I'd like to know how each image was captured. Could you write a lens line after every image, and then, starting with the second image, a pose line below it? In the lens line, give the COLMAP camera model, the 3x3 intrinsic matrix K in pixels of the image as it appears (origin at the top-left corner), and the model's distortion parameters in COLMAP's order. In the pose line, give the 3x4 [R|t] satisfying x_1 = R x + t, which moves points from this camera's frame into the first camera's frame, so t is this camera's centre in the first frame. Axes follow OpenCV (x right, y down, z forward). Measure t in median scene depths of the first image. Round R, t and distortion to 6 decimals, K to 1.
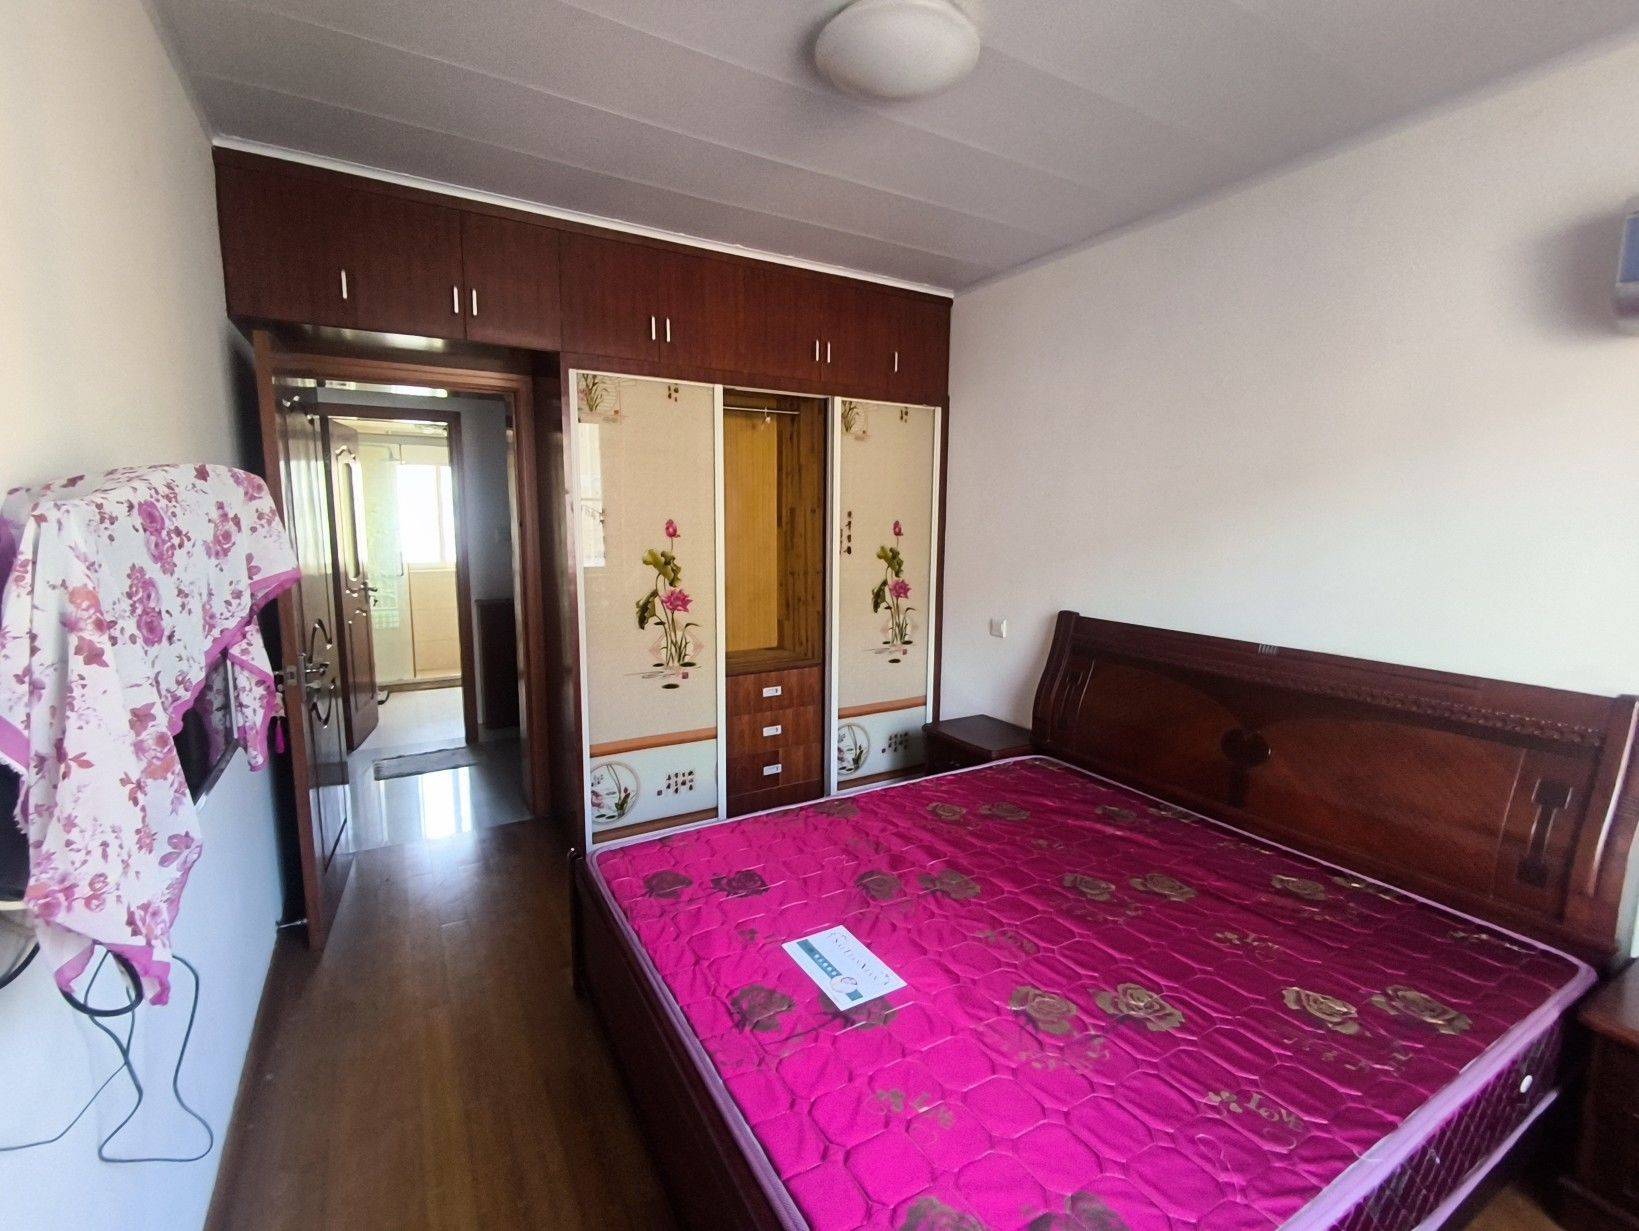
lens RADIAL K [[732.9, 0, 819.5], [0, 732.9, 615.5], [0, 0, 1]] dist [0.000513, 0.000475]
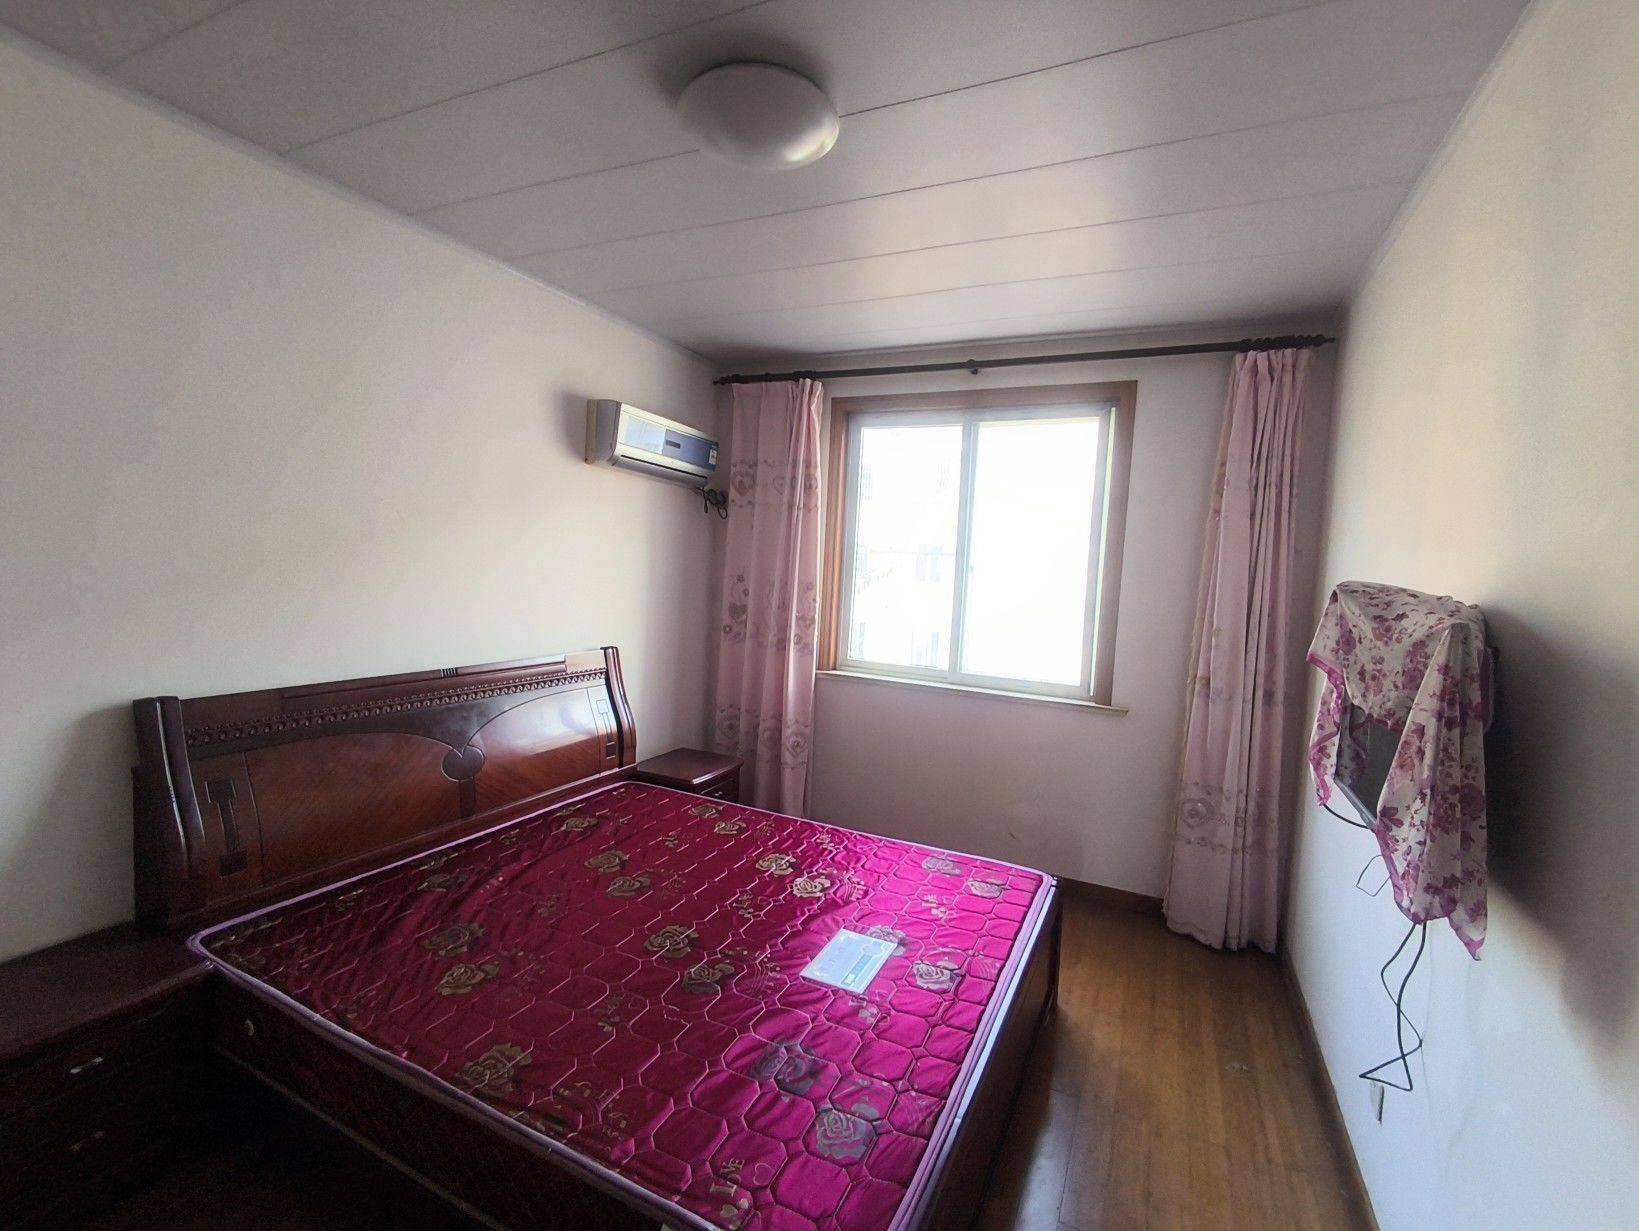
lens RADIAL K [[732.9, 0, 819.5], [0, 732.9, 615.5], [0, 0, 1]] dist [0.000513, 0.000475]
pose [[-0.551428, -0.101150, 0.828067, -0.727836], [0.058543, 0.985483, 0.159363, -0.220938], [-0.832166, 0.136355, -0.537501, 1.339912]]
